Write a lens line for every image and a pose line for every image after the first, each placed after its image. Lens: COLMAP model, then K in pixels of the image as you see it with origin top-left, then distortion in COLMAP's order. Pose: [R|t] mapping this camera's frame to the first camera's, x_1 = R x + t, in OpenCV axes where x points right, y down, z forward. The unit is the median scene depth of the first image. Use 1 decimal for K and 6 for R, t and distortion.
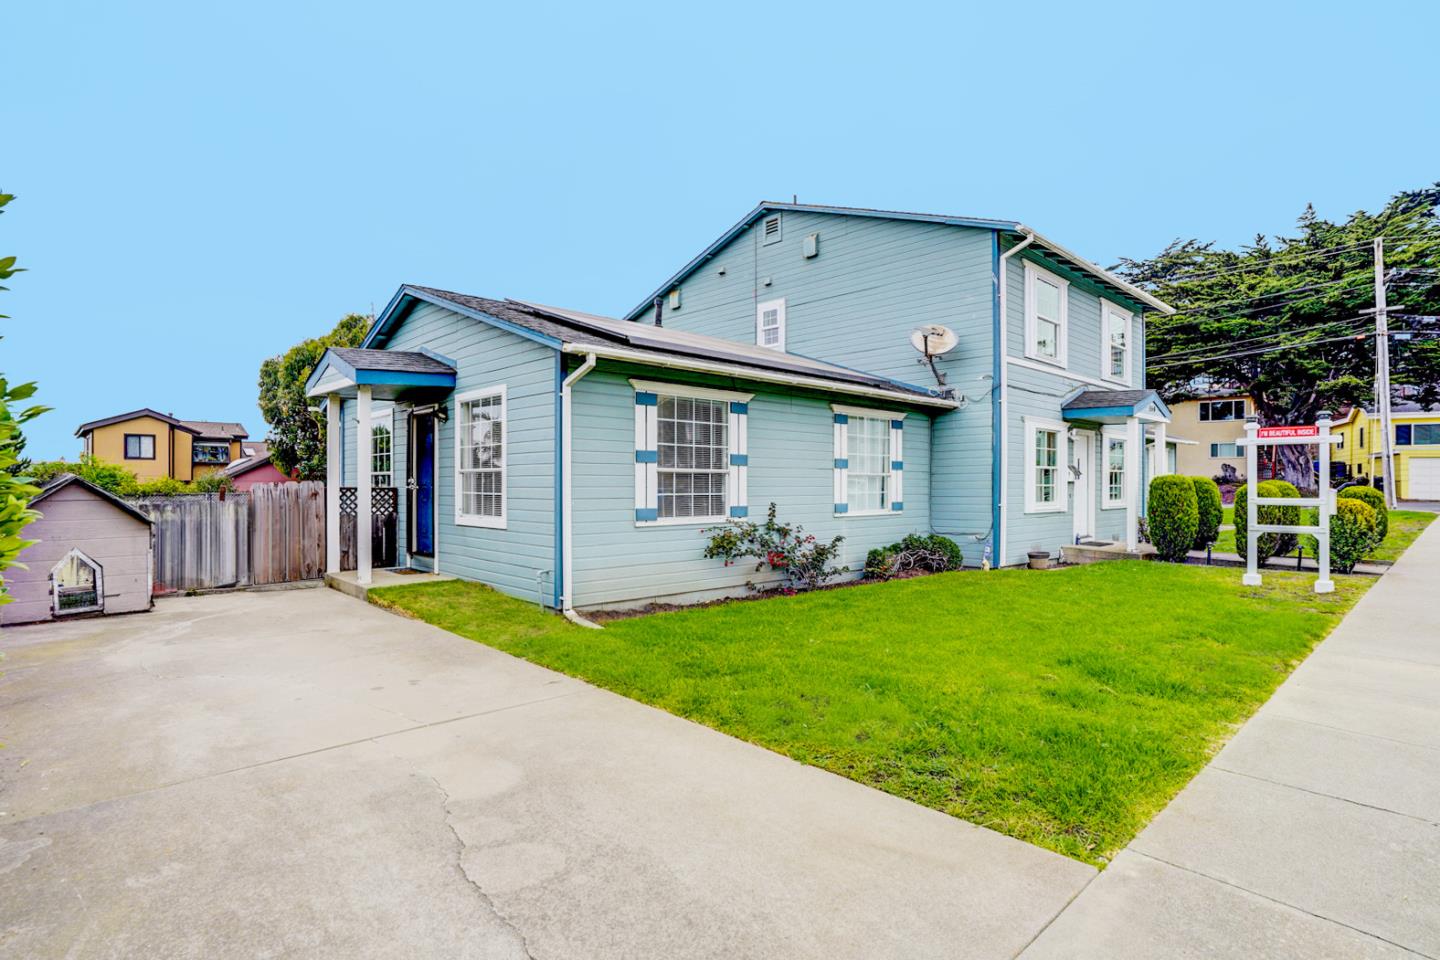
lens RADIAL K [[713.0, 0, 720.0], [0, 713.0, 480.0], [0, 0, 1]] dist [-0.054644, 0.021524]
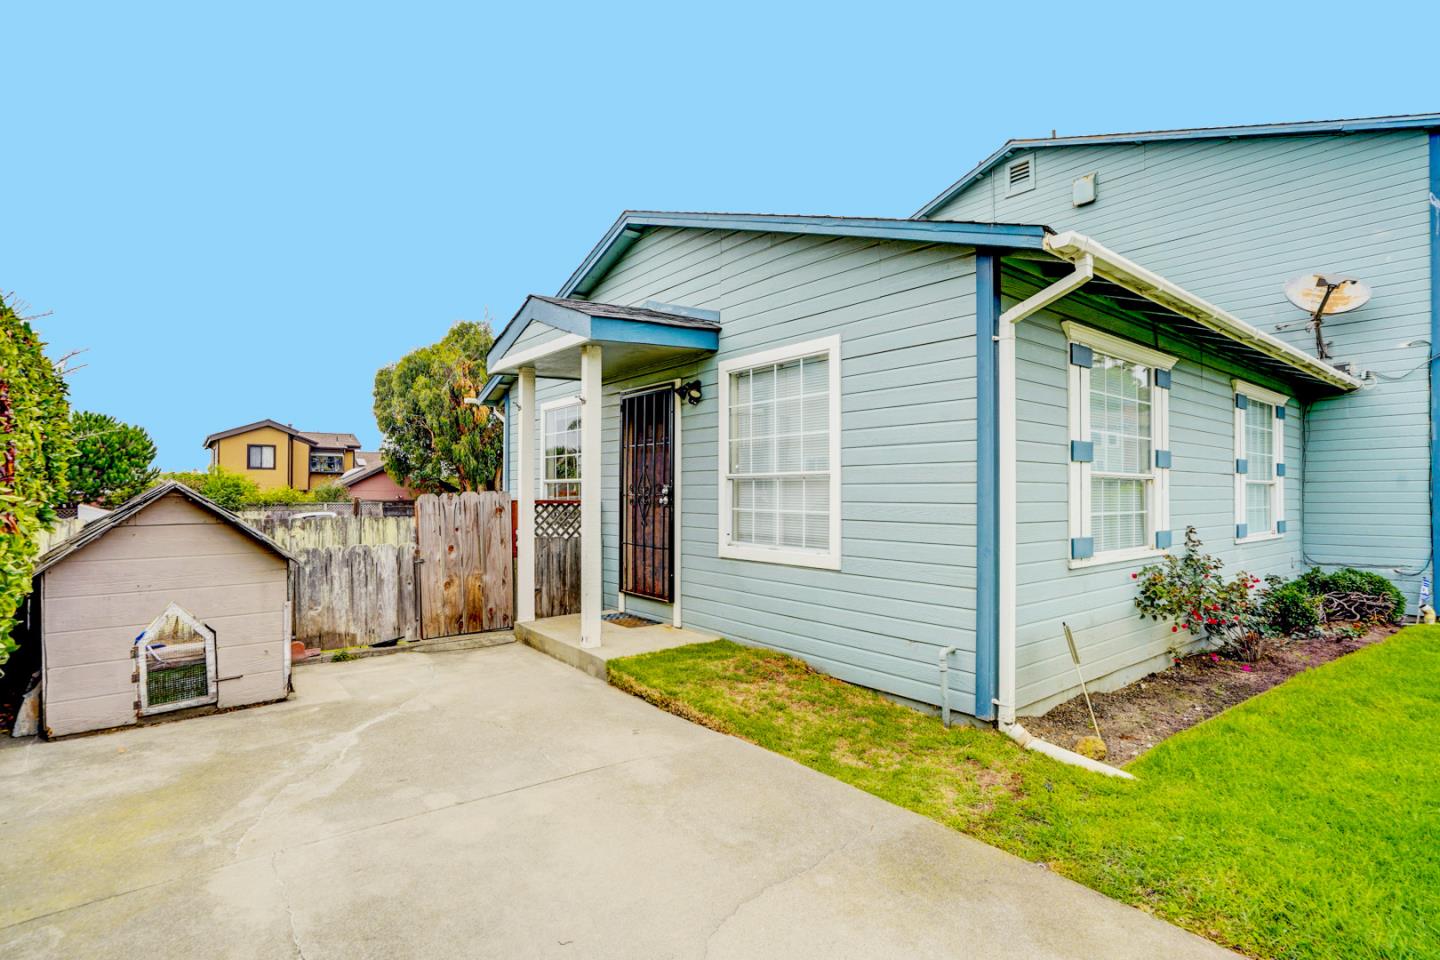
lens RADIAL K [[667.9, 0, 709.3], [0, 667.9, 483.3], [0, 0, 1]] dist [-0.055758, 0.018421]
pose [[0.995620, -0.000059, -0.093493, -0.259030], [-0.000850, 0.999953, -0.009680, -0.000096], [0.093489, 0.009717, 0.995573, 0.299347]]
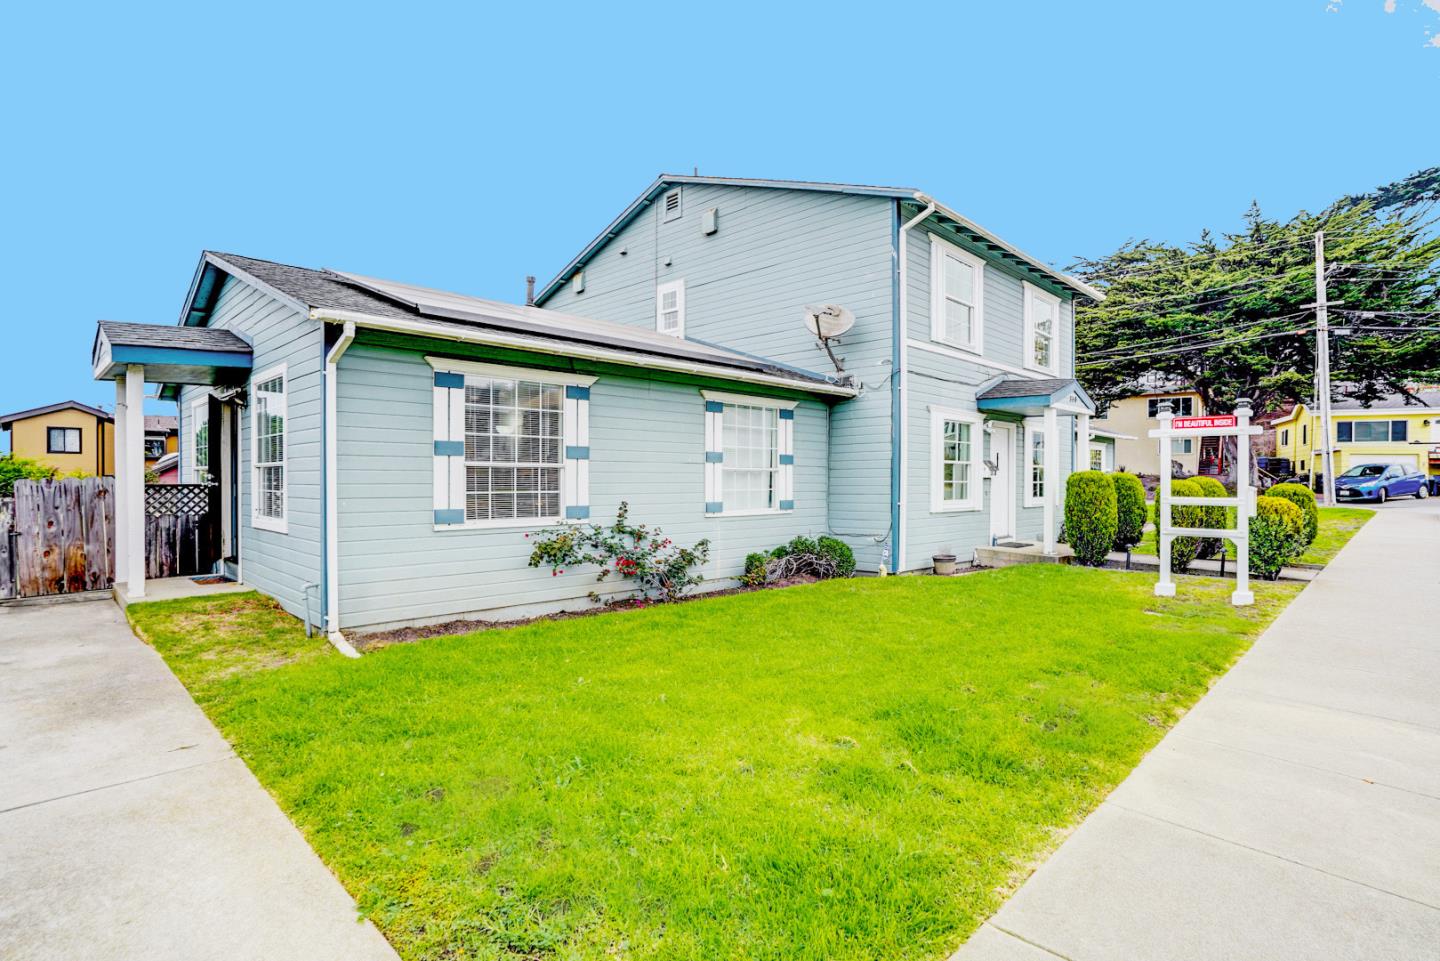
lens RADIAL K [[693.0, 0, 723.0], [0, 693.0, 480.3], [0, 0, 1]] dist [-0.055132, 0.022923]
pose [[0.999494, 0.000769, 0.031802, 0.140030], [-0.001001, 0.999973, 0.007283, -0.000712], [-0.031796, -0.007311, 0.999468, 0.123285]]
